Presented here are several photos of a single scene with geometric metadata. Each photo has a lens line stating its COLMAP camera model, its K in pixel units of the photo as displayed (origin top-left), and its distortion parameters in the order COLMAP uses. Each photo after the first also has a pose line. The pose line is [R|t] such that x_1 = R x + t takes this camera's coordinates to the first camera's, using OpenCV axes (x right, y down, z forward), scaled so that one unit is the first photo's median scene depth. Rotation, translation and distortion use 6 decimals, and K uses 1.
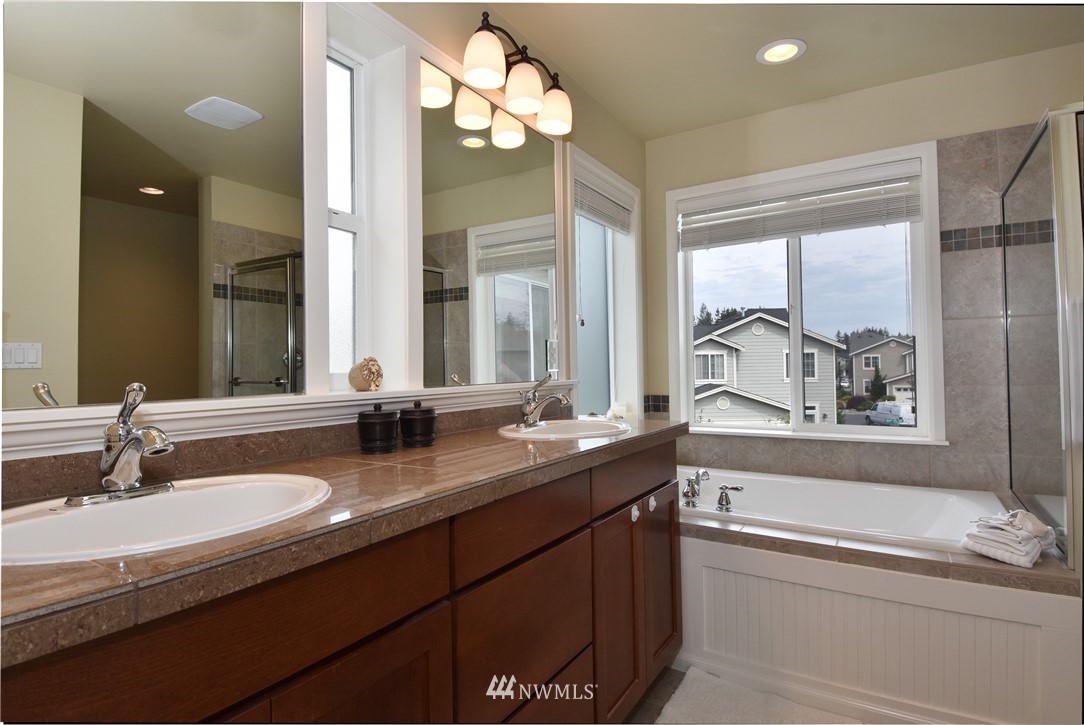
lens RADIAL K [[566.3, 0, 543.0], [0, 566.3, 357.2], [0, 0, 1]] dist [0.049754, -0.053534]
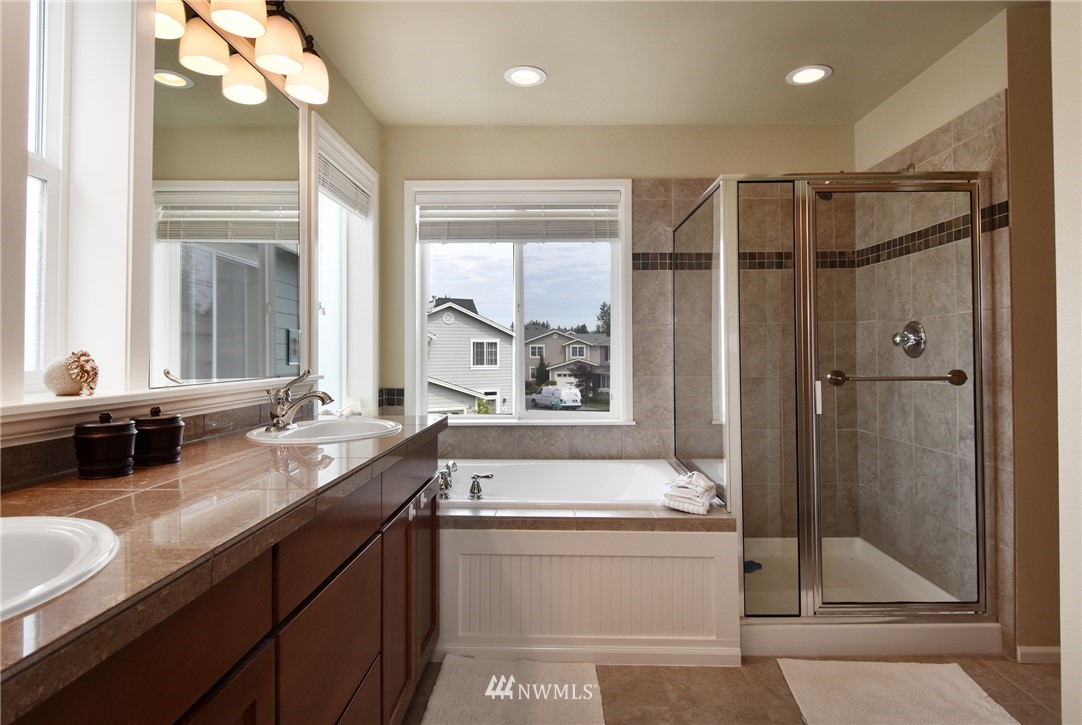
lens RADIAL K [[589.8, 0, 547.7], [0, 589.8, 341.6], [0, 0, 1]] dist [0.018762, -0.000620]
pose [[0.851806, 0.021376, 0.523421, -0.136595], [-0.020250, 0.999764, -0.007874, -0.013806], [-0.523466, -0.003892, 0.852038, 0.002140]]
